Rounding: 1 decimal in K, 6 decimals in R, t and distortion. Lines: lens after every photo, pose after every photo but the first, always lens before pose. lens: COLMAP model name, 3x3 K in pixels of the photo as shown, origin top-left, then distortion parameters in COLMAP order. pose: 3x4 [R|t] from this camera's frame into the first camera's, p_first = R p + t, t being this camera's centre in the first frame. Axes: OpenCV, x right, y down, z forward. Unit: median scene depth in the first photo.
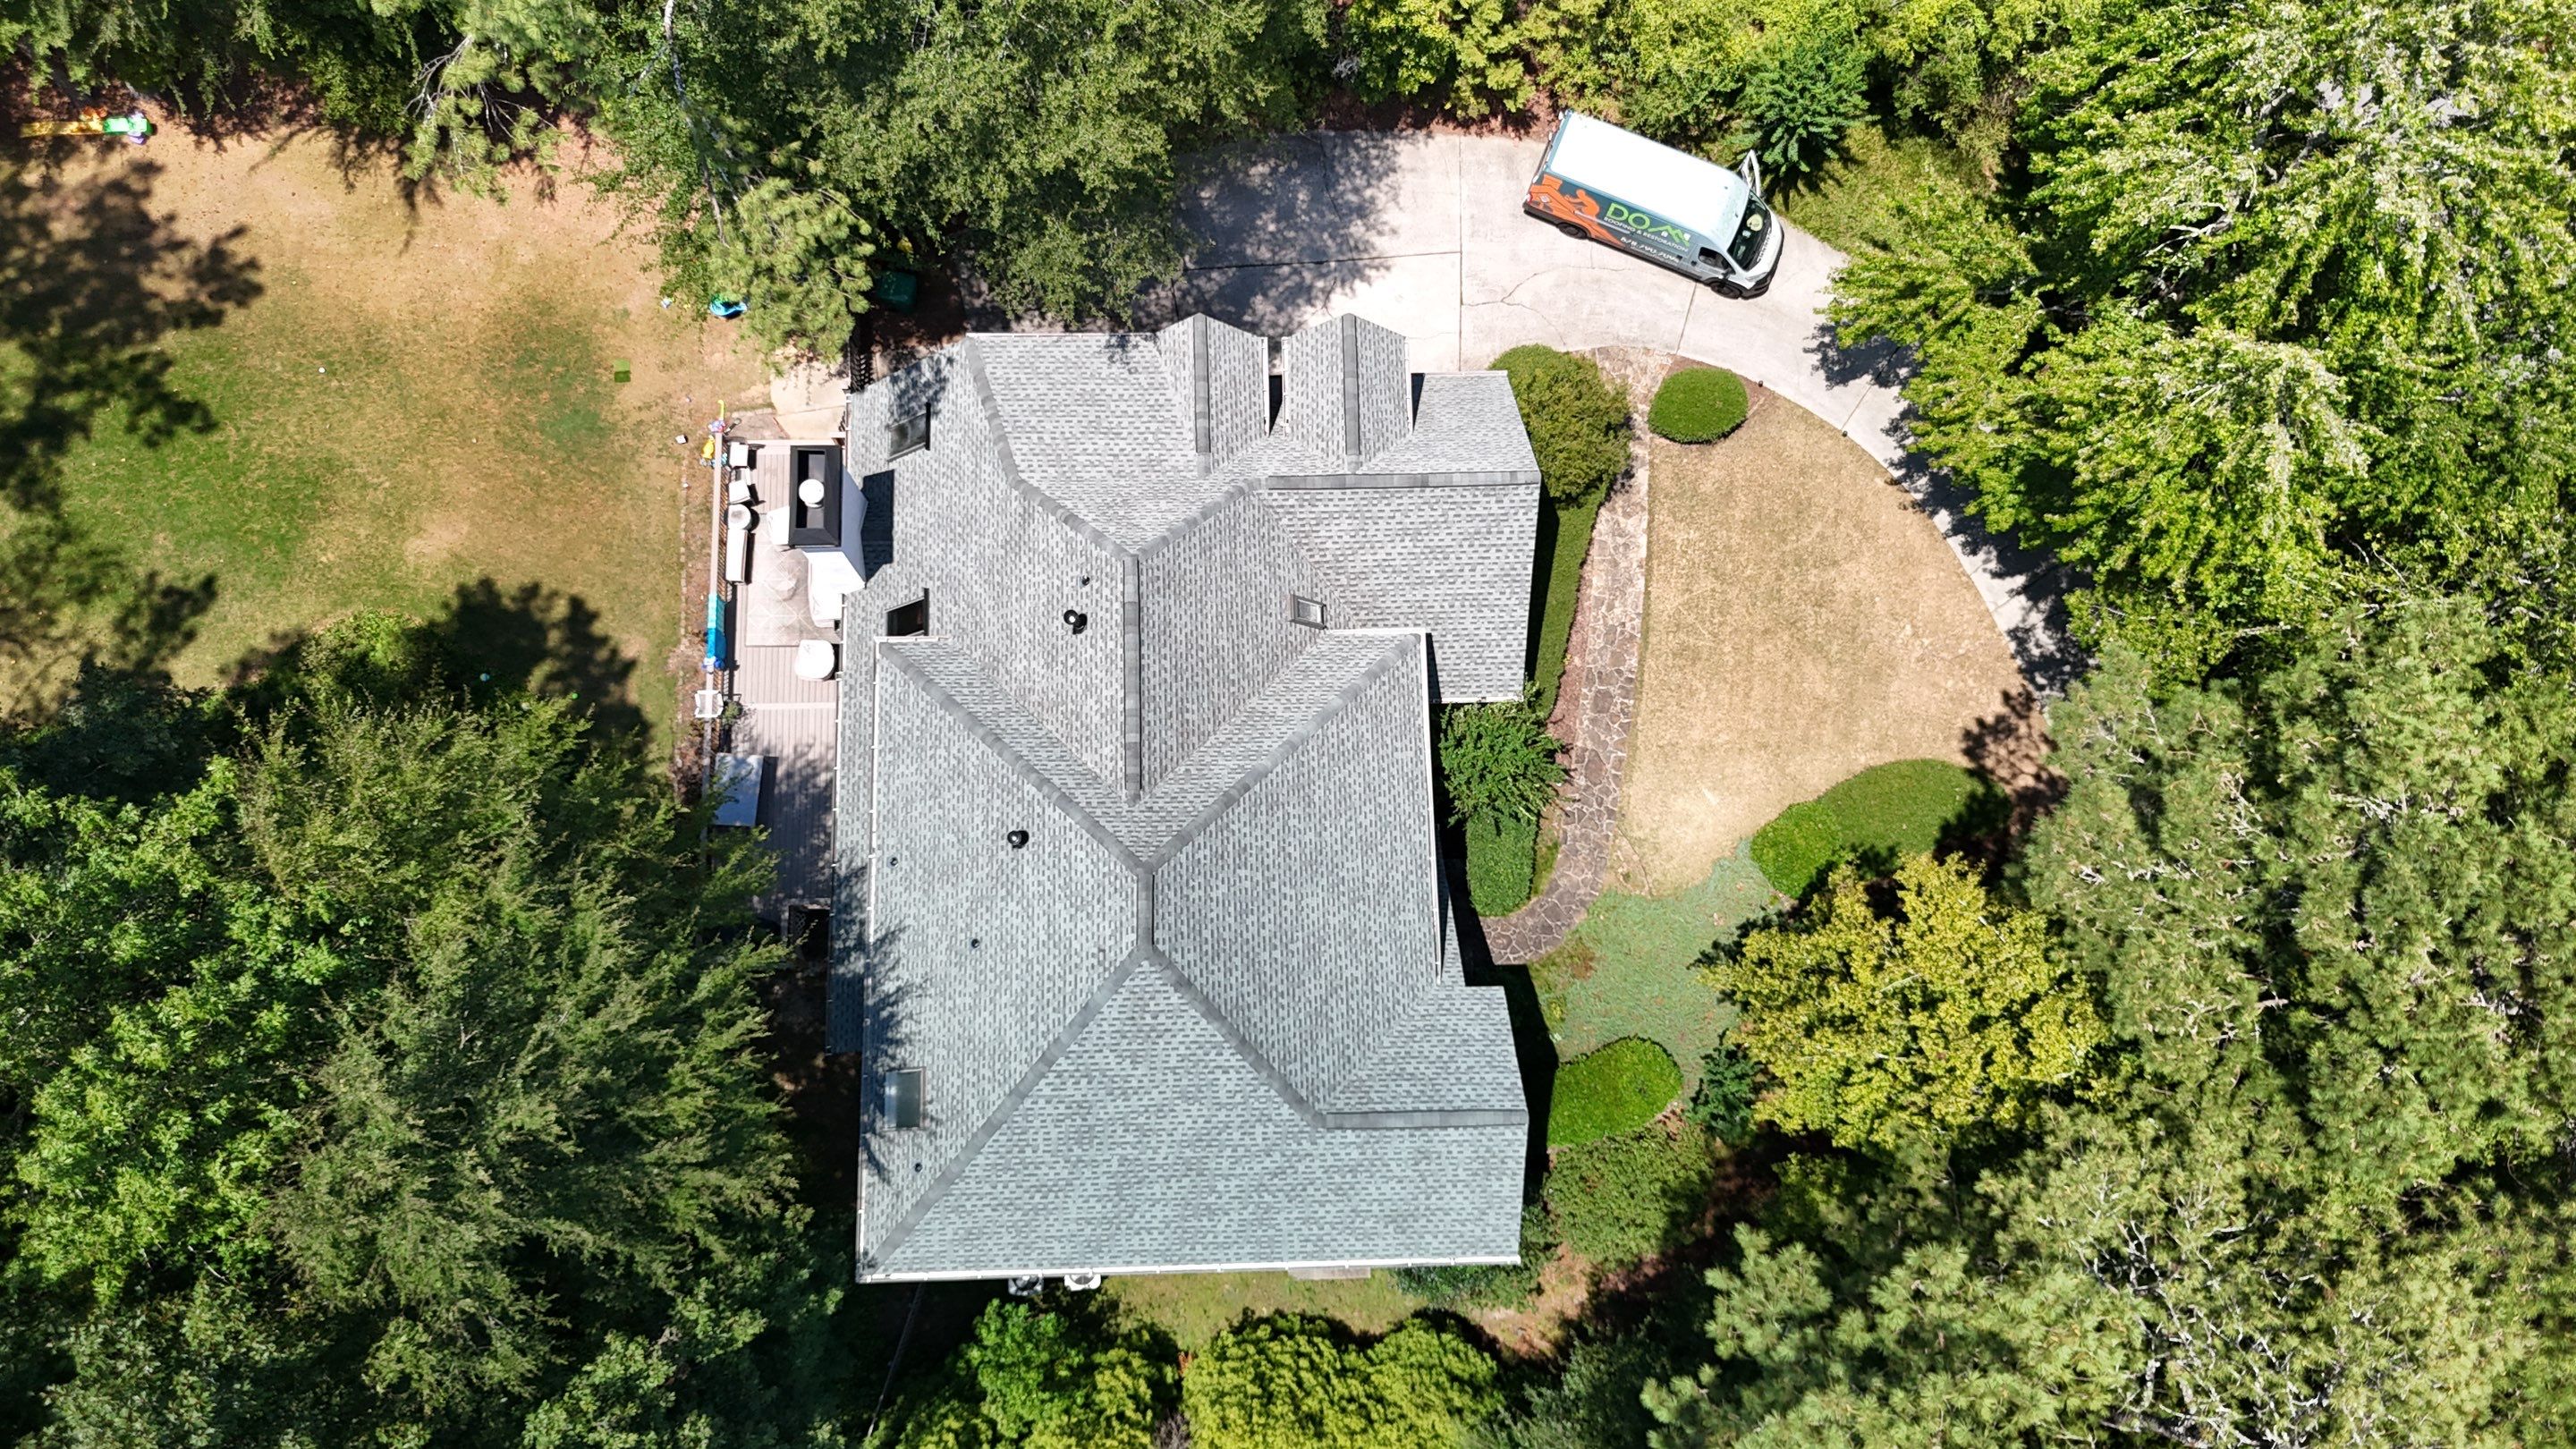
lens RADIAL K [[1923.0, 0, 1287.0], [0, 1923.0, 724.3], [0, 0, 1]] dist [0.041067, -0.000053]
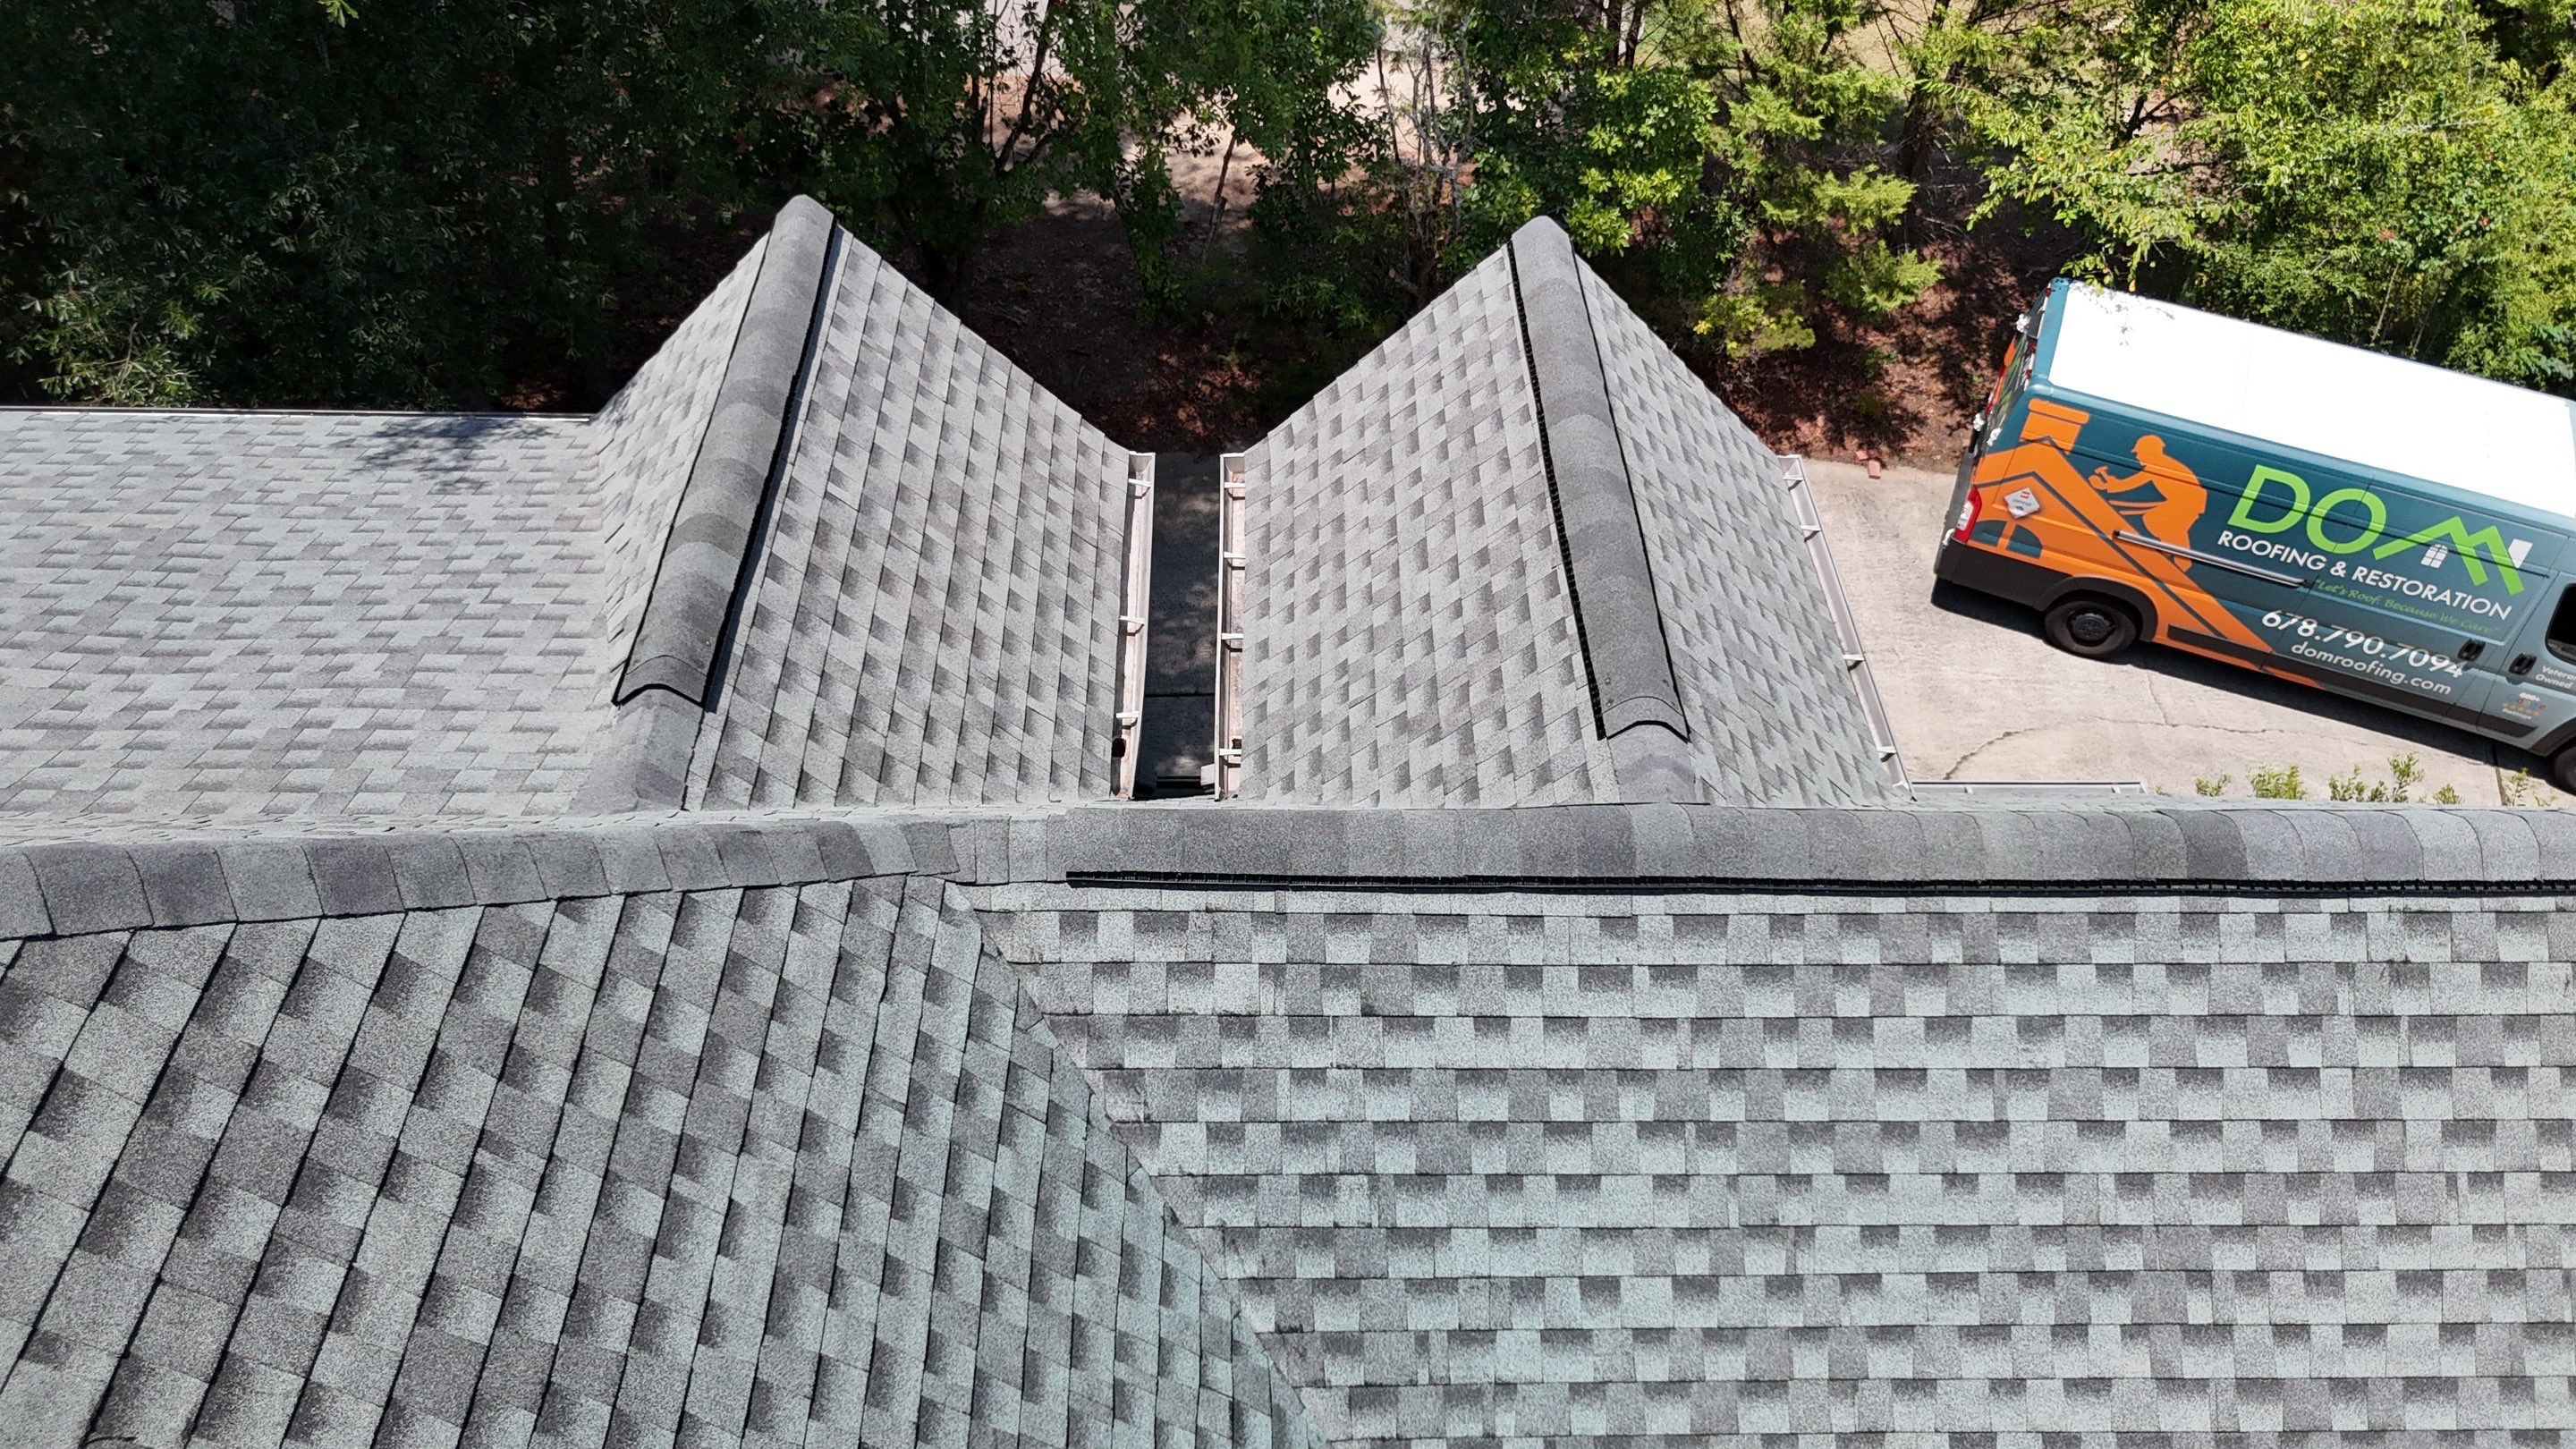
lens RADIAL K [[1923.0, 0, 1286.1], [0, 1923.0, 720.6], [0, 0, 1]] dist [0.041067, -0.000053]
pose [[0.999941, 0.008373, -0.006863, 0.005618], [-0.010776, 0.830809, -0.556453, -0.047573], [0.001043, 0.556495, 0.830851, 0.744661]]
